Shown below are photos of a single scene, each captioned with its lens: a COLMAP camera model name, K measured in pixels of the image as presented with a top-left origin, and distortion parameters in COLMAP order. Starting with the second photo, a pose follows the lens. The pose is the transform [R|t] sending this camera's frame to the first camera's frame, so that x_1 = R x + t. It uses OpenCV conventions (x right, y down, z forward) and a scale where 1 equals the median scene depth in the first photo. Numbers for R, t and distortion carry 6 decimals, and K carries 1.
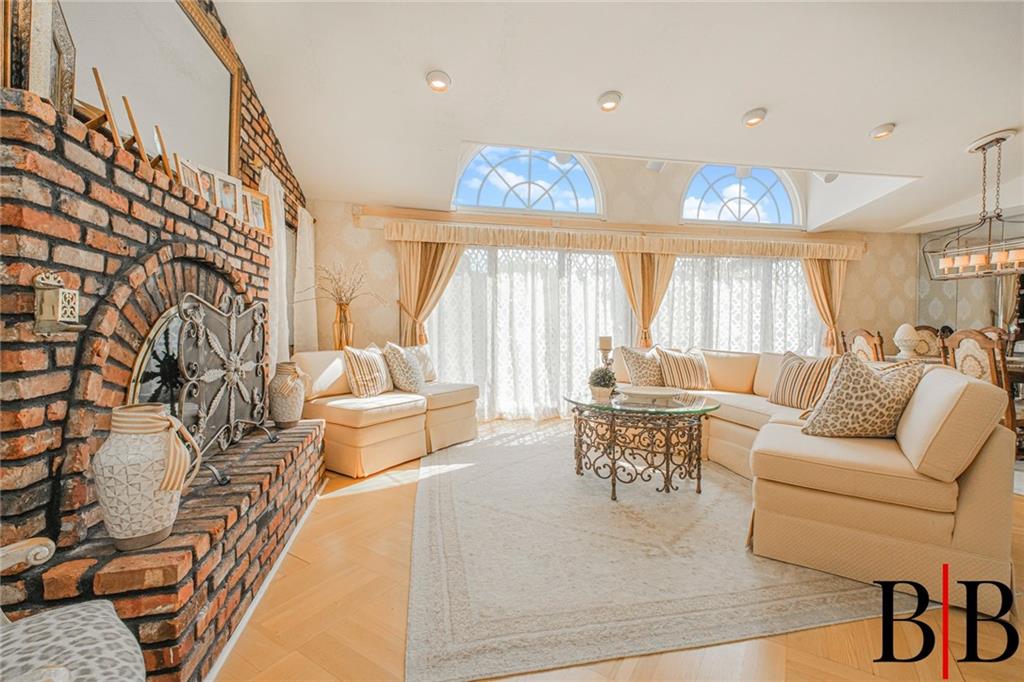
lens RADIAL K [[437.8, 0, 515.4], [0, 437.8, 334.8], [0, 0, 1]] dist [0.001590, -0.000263]
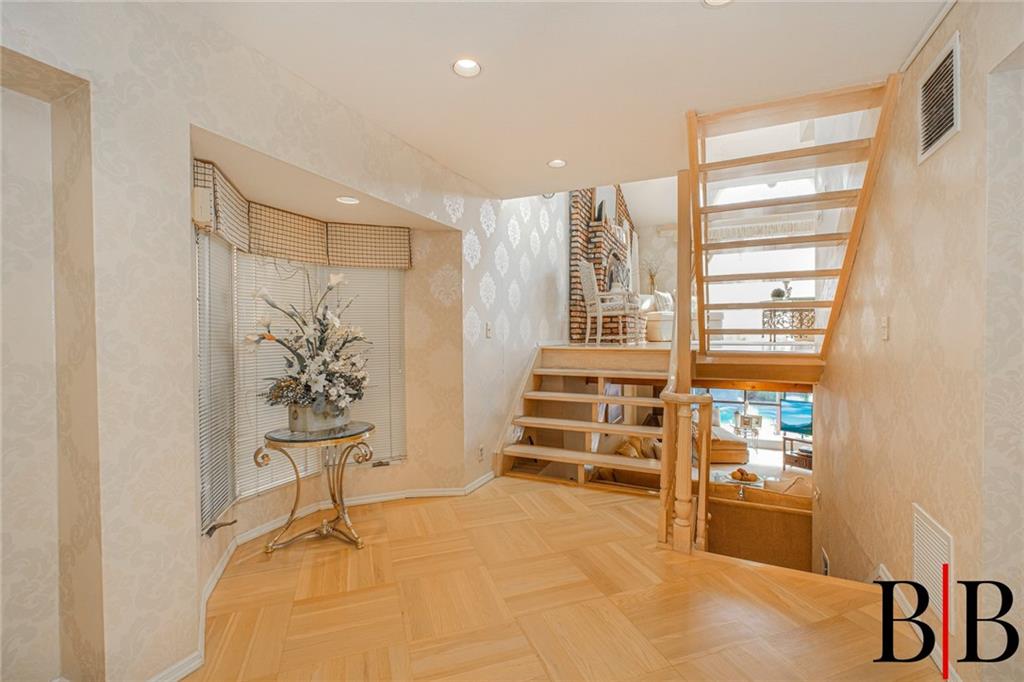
lens RADIAL K [[437.8, 0, 515.5], [0, 437.8, 342.3], [0, 0, 1]] dist [0.001590, -0.000263]
pose [[0.805485, 0.004702, -0.592598, 0.363248], [-0.004166, 0.999989, 0.002272, 0.282992], [0.592602, 0.000639, 0.805495, -1.223402]]
